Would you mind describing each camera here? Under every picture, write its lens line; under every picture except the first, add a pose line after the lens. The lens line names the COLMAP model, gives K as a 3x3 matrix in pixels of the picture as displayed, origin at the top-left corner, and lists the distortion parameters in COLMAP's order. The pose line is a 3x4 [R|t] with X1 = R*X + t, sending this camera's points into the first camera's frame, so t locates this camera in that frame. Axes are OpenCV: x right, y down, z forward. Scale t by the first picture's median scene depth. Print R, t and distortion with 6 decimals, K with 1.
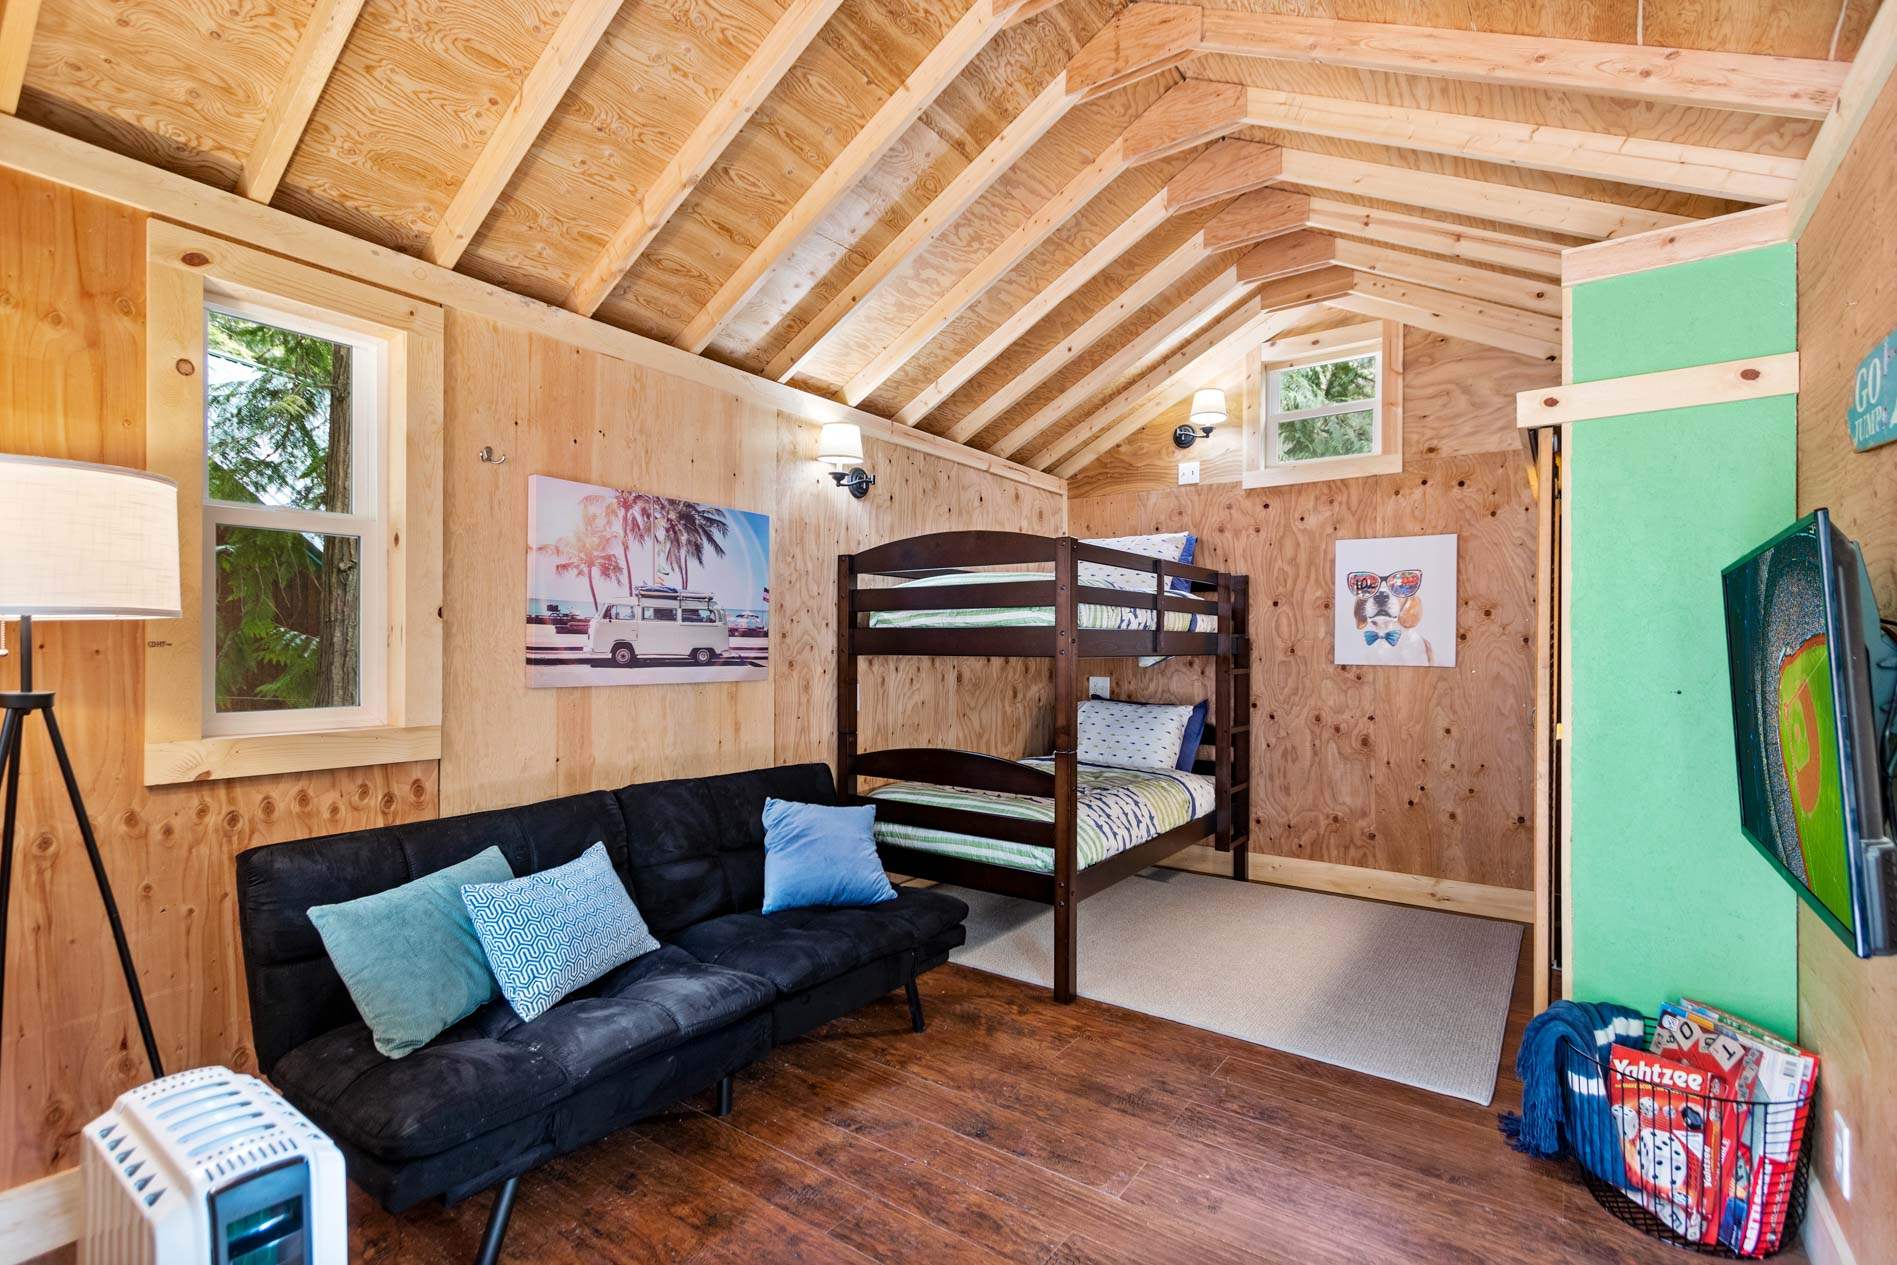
lens RADIAL K [[862.9, 0, 947.5], [0, 862.9, 644.1], [0, 0, 1]] dist [-0.000866, -0.000151]
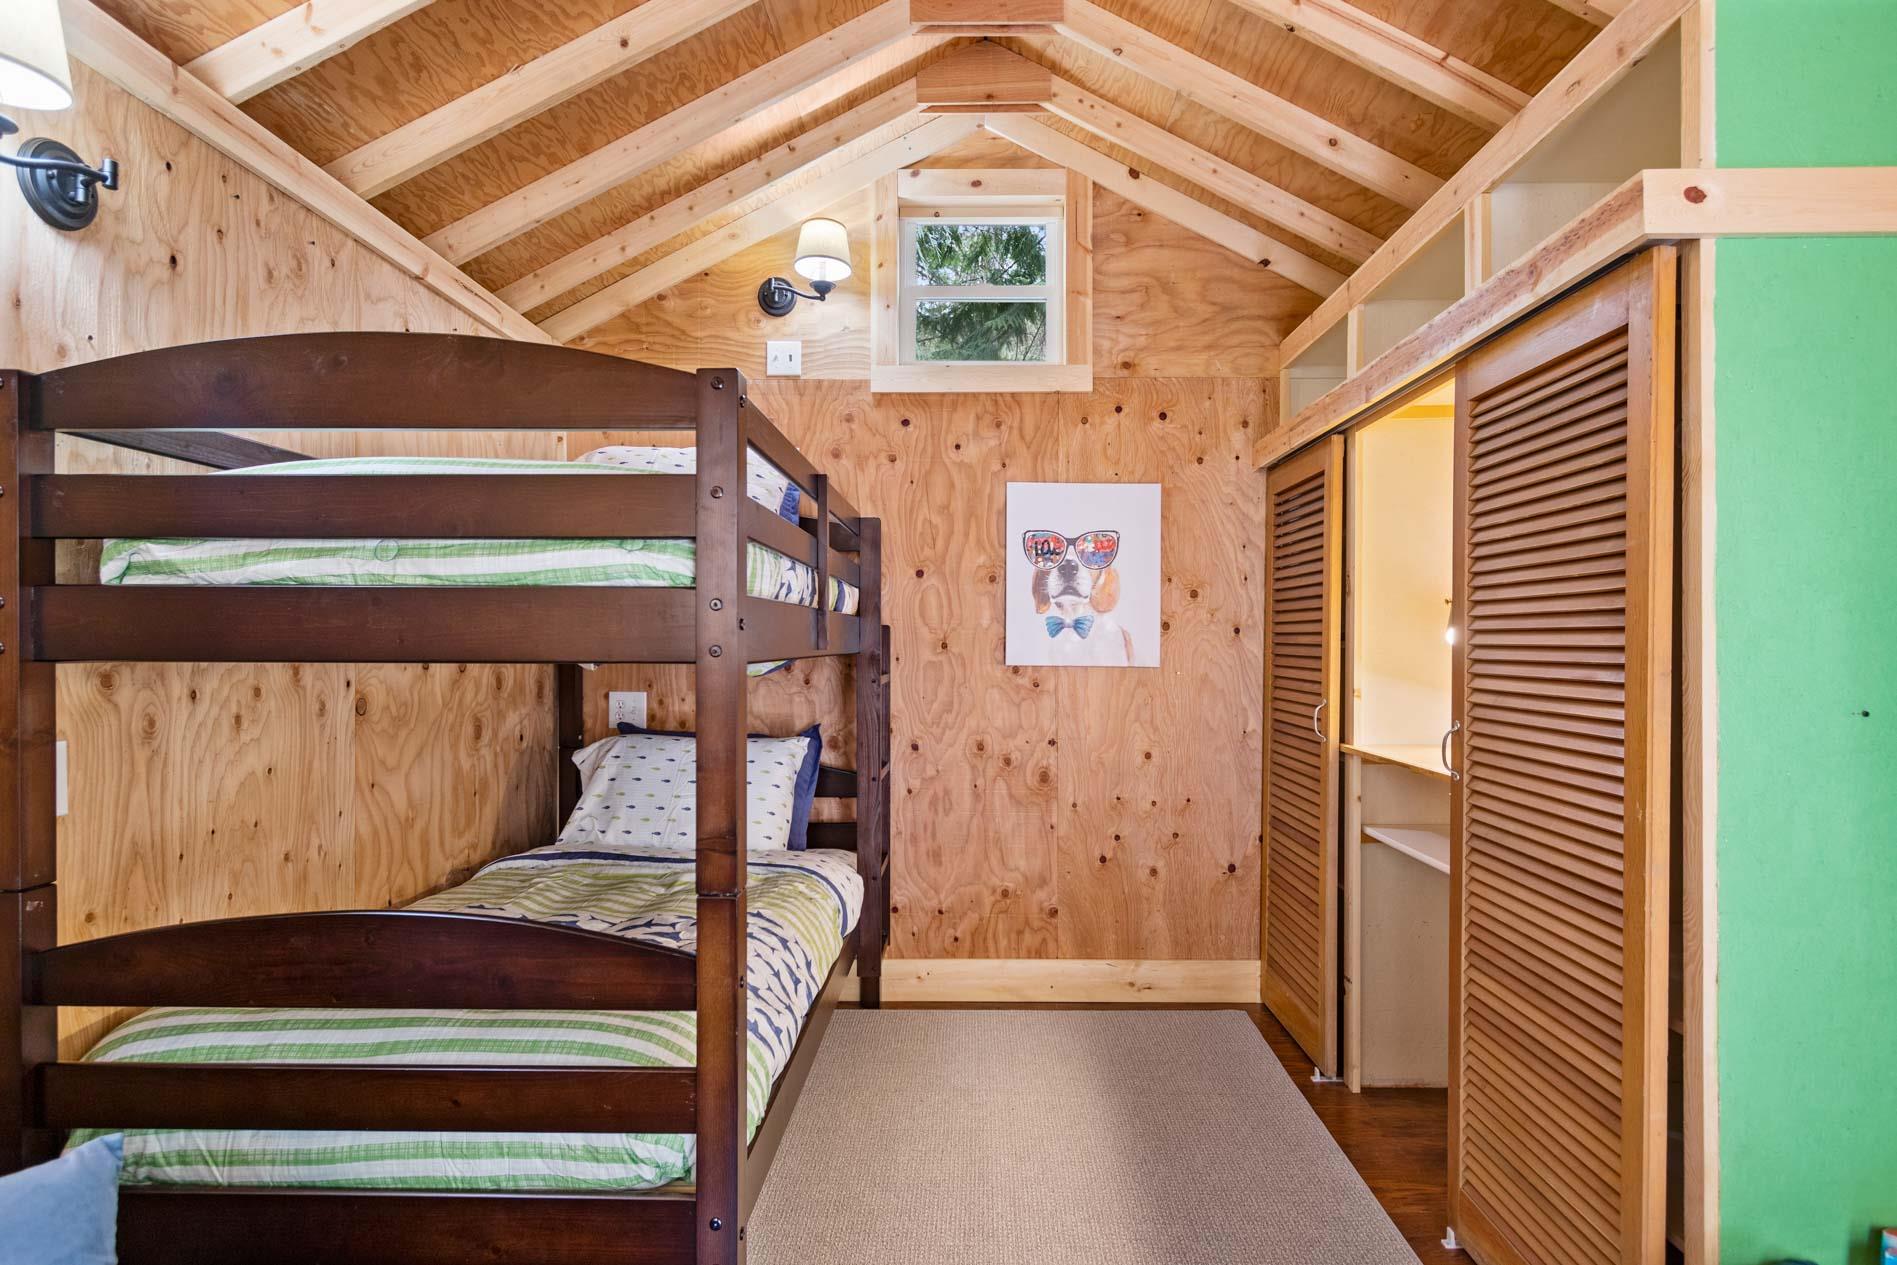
lens RADIAL K [[998.0, 0, 953.7], [0, 998.0, 647.7], [0, 0, 1]] dist [0.004037, 0.000252]
pose [[0.823123, -0.004740, 0.567843, -0.029158], [-0.000876, 0.999953, 0.009616, 0.002014], [-0.567862, -0.008412, 0.823081, 0.382616]]
